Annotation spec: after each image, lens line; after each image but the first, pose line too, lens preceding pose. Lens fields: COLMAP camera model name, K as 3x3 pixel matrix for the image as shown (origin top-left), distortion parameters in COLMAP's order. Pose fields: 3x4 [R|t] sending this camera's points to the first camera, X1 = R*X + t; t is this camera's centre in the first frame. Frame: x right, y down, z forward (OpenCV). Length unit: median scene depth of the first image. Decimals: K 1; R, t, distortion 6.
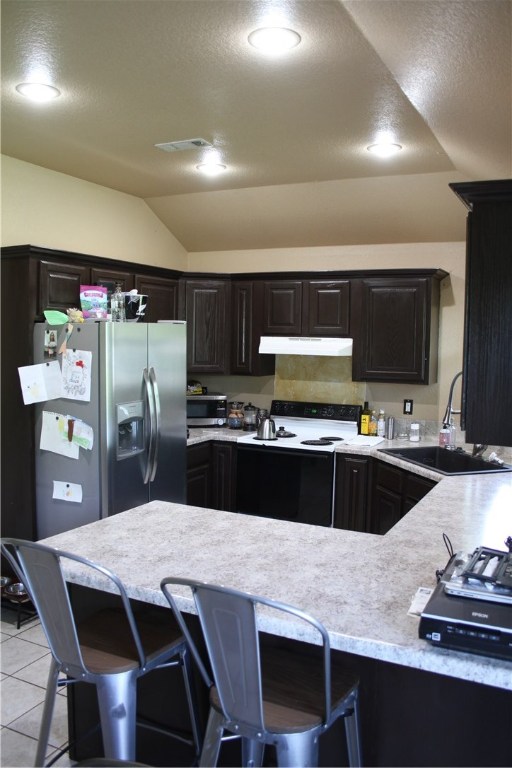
lens RADIAL K [[648.5, 0, 255.9], [0, 648.5, 383.0], [0, 0, 1]] dist [-0.093991, 0.037329]
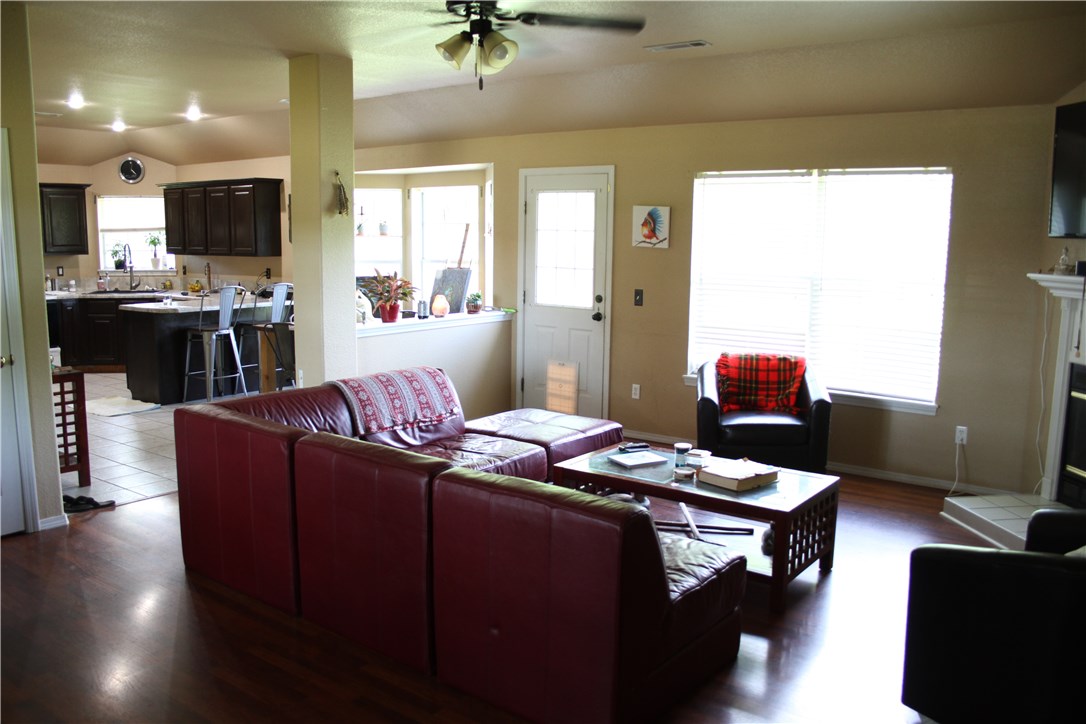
lens RADIAL K [[917.1, 0, 544.9], [0, 917.1, 368.0], [0, 0, 1]] dist [-0.093991, 0.037329]
pose [[0.186996, -0.158964, 0.969414, -2.213609], [0.070139, 0.986462, 0.148230, 0.039233], [-0.979854, 0.040275, 0.195614, -0.737585]]
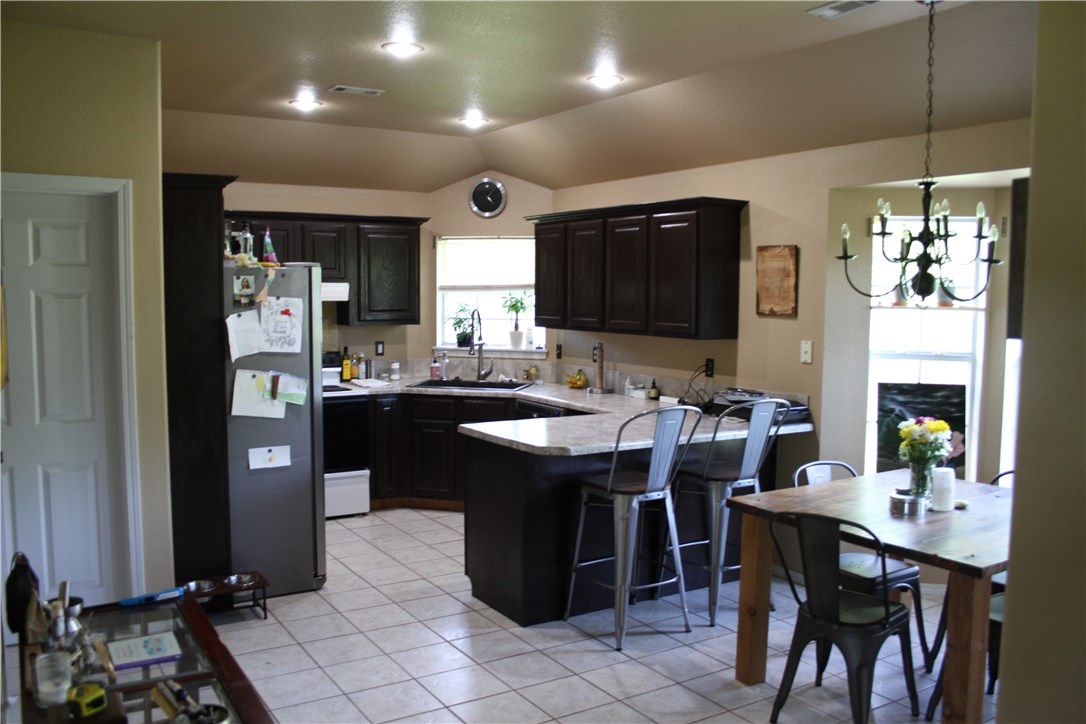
lens RADIAL K [[917.1, 0, 540.6], [0, 917.1, 362.8], [0, 0, 1]] dist [-0.093991, 0.037329]
pose [[0.516652, -0.081272, 0.852329, -1.169389], [0.064044, 0.996364, 0.056186, -0.007891], [-0.853797, 0.025558, 0.519979, 0.022372]]
